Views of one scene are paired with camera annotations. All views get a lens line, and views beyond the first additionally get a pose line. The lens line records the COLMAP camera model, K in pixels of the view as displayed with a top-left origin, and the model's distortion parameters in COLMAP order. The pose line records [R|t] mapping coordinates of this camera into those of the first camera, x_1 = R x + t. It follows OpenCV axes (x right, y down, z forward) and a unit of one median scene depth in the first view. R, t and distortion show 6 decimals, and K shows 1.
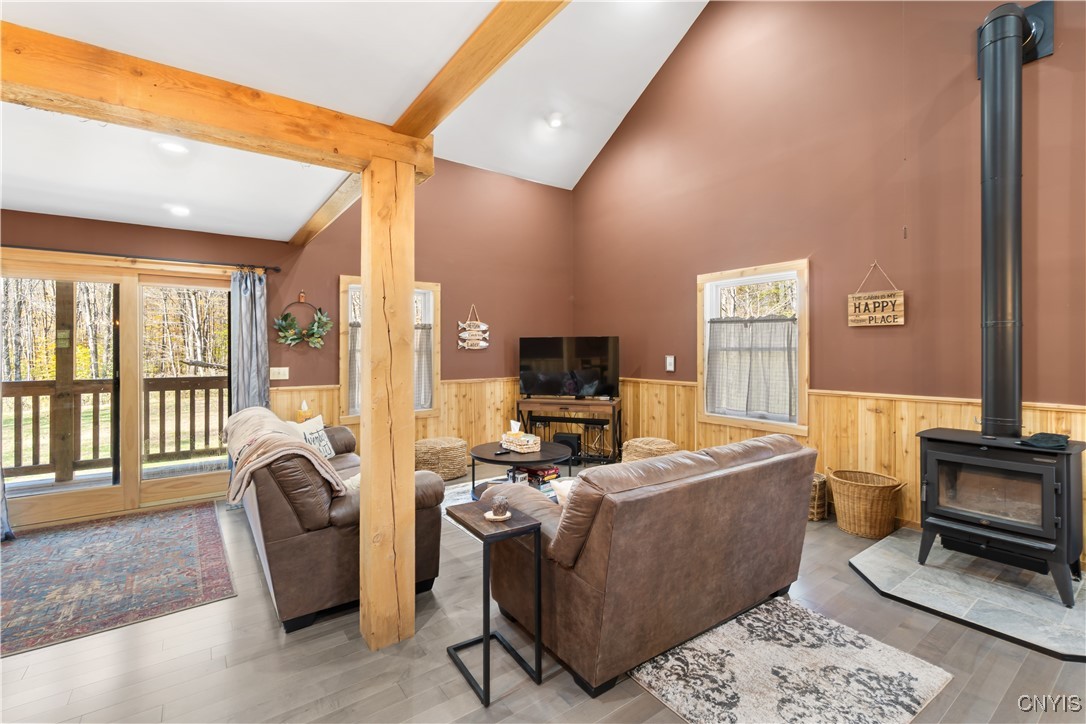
lens RADIAL K [[478.3, 0, 540.4], [0, 478.3, 347.5], [0, 0, 1]] dist [-0.009418, 0.001868]
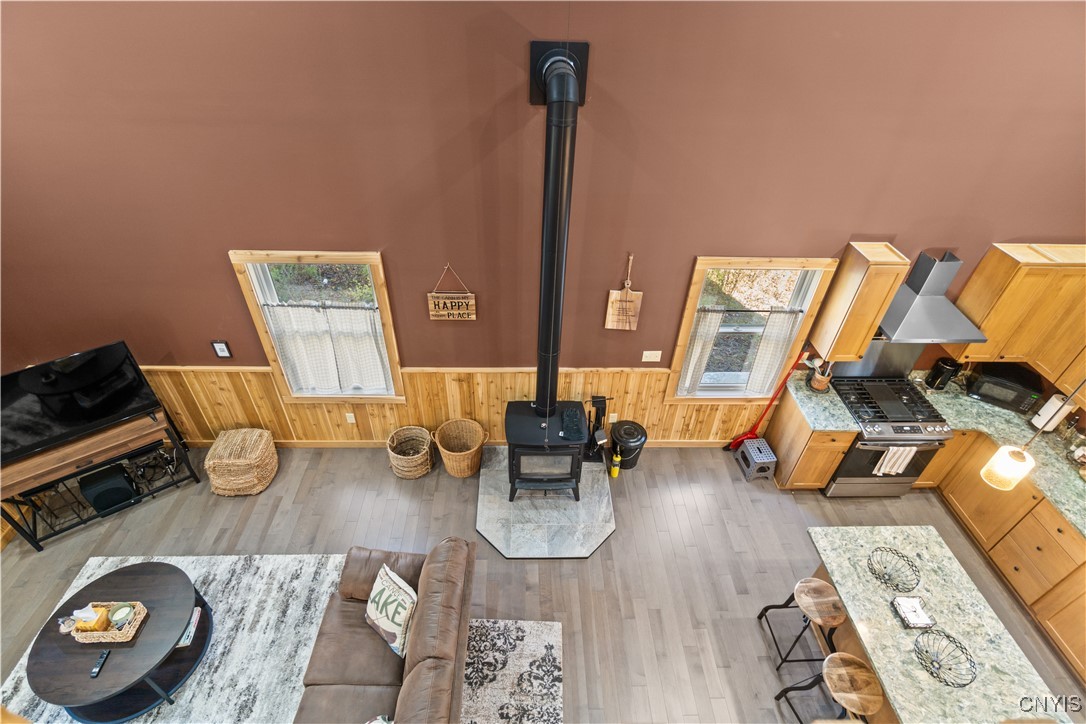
lens RADIAL K [[518.2, 0, 547.9], [0, 518.2, 347.2], [0, 0, 1]] dist [-0.002417, 0.001268]
pose [[0.555263, -0.488210, 0.673301, 0.006193], [-0.044227, 0.791093, 0.610095, -0.722372], [-0.830498, -0.368541, 0.417673, 0.315437]]
